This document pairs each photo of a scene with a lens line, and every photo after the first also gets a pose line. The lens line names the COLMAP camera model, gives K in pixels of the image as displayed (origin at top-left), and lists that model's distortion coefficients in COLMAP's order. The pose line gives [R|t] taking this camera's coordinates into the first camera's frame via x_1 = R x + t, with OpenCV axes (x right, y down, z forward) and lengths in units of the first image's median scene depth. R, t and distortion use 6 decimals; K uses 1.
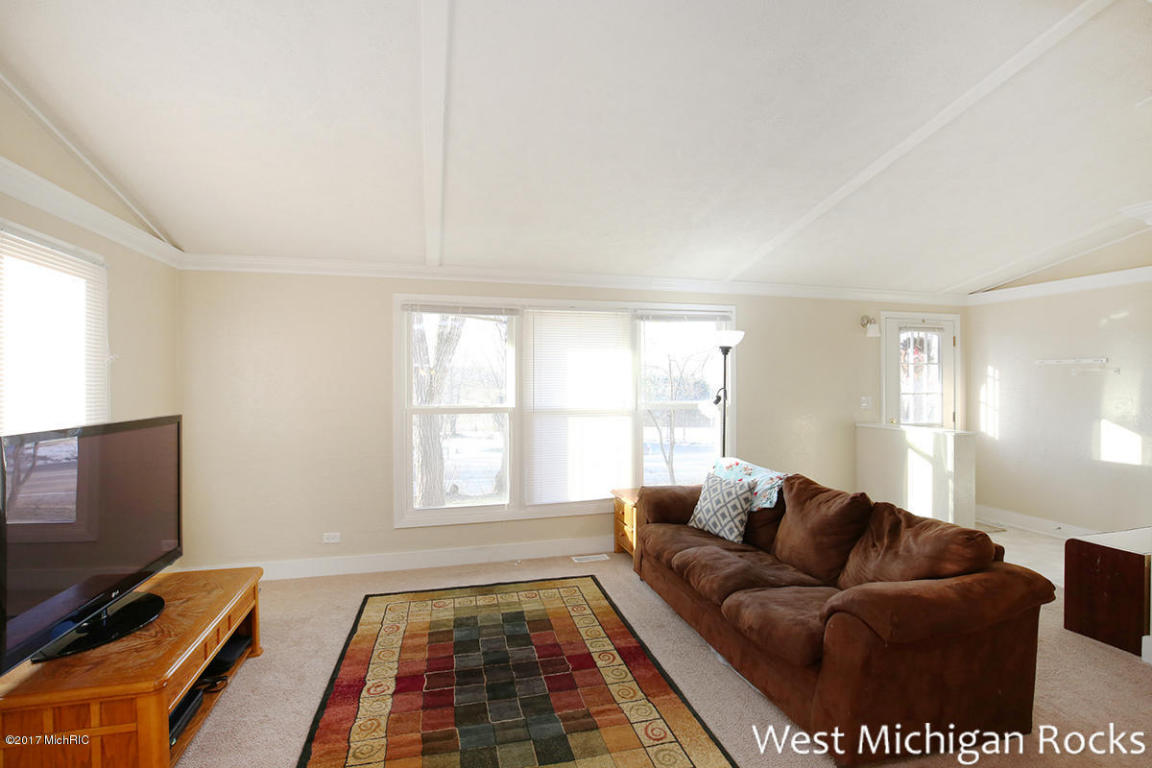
lens RADIAL K [[554.1, 0, 574.6], [0, 554.1, 364.7], [0, 0, 1]] dist [-0.034991, 0.000916]
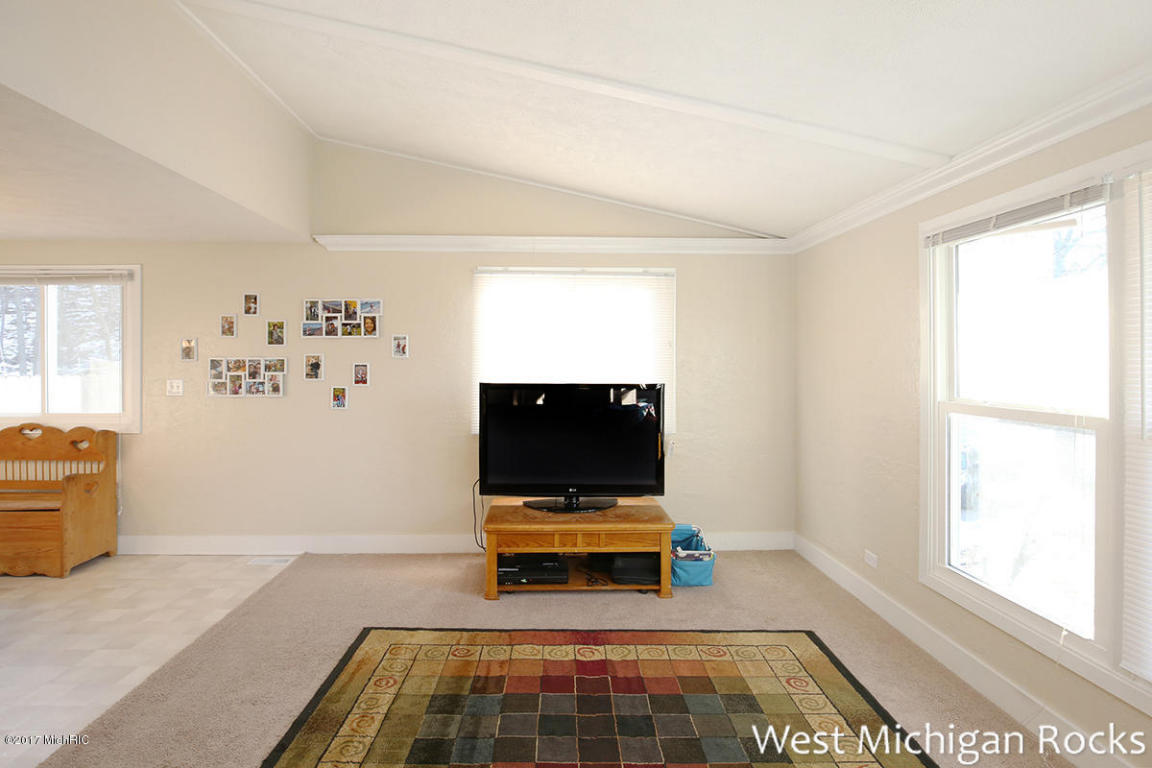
lens RADIAL K [[581.7, 0, 578.1], [0, 581.7, 368.1], [0, 0, 1]] dist [-0.015665, 0.000362]
pose [[-0.234908, 0.009694, -0.971969, 0.433011], [0.021118, 0.999765, 0.004867, 0.029316], [0.971788, -0.019383, -0.235058, 0.762179]]
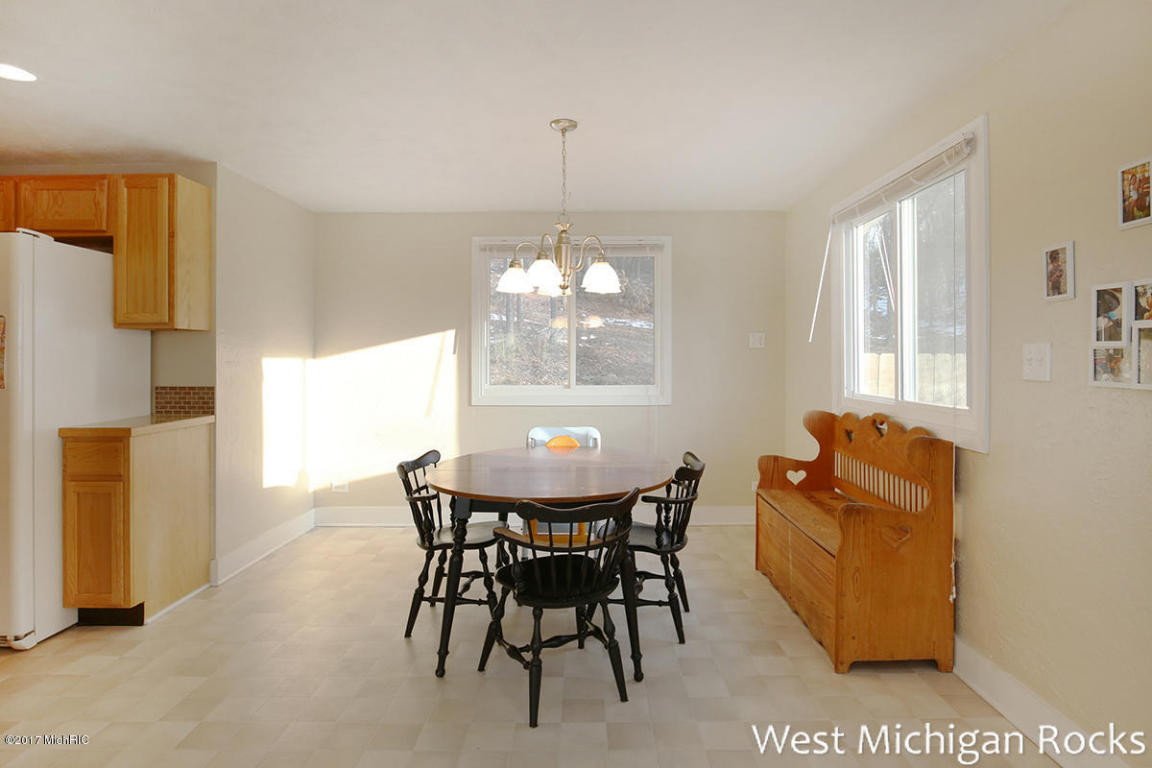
lens RADIAL K [[636.4, 0, 582.6], [0, 636.4, 359.6], [0, 0, 1]] dist [-0.004727, -0.001247]
pose [[-0.963048, 0.003699, 0.269306, -0.172875], [-0.000394, 0.999885, -0.015144, 0.058763], [-0.269331, -0.014691, -0.962936, 0.410878]]
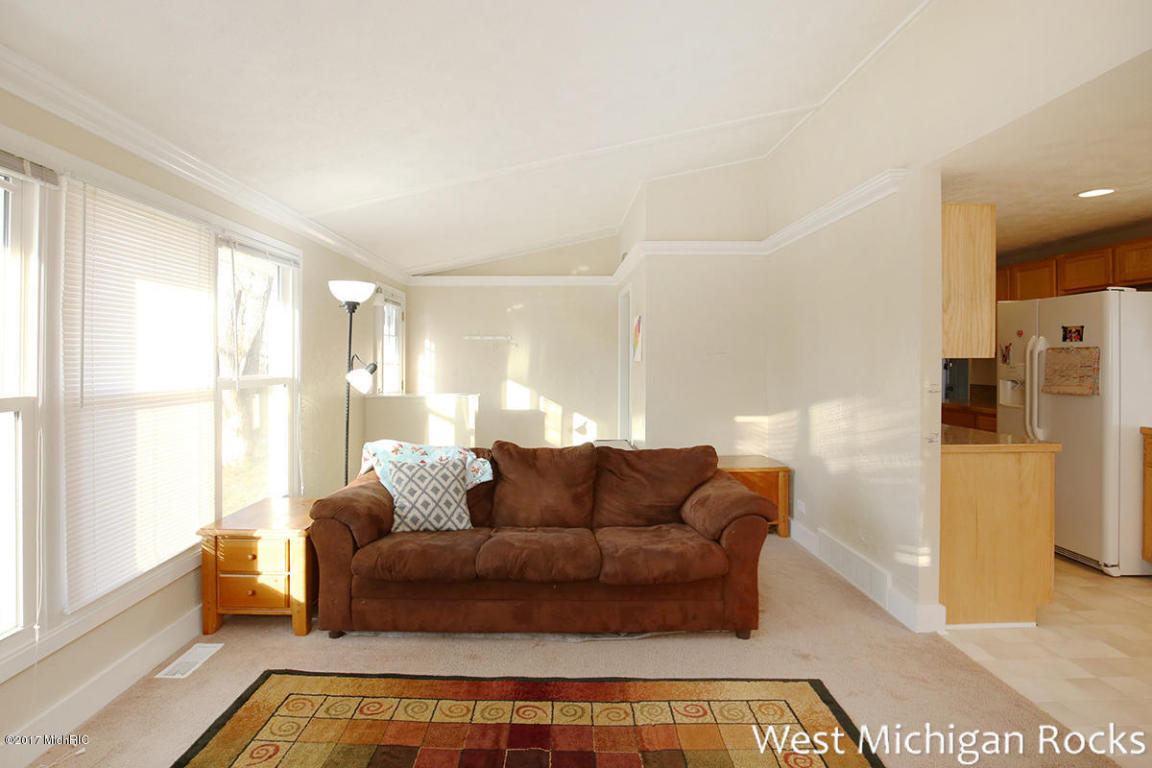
lens RADIAL K [[576.9, 0, 571.7], [0, 576.9, 346.3], [0, 0, 1]] dist [-0.019075, -0.000083]
pose [[0.237873, 0.021435, 0.971060, -0.468275], [-0.024980, 0.999561, -0.015945, 0.036990], [-0.970975, -0.020464, 0.238304, 0.527724]]
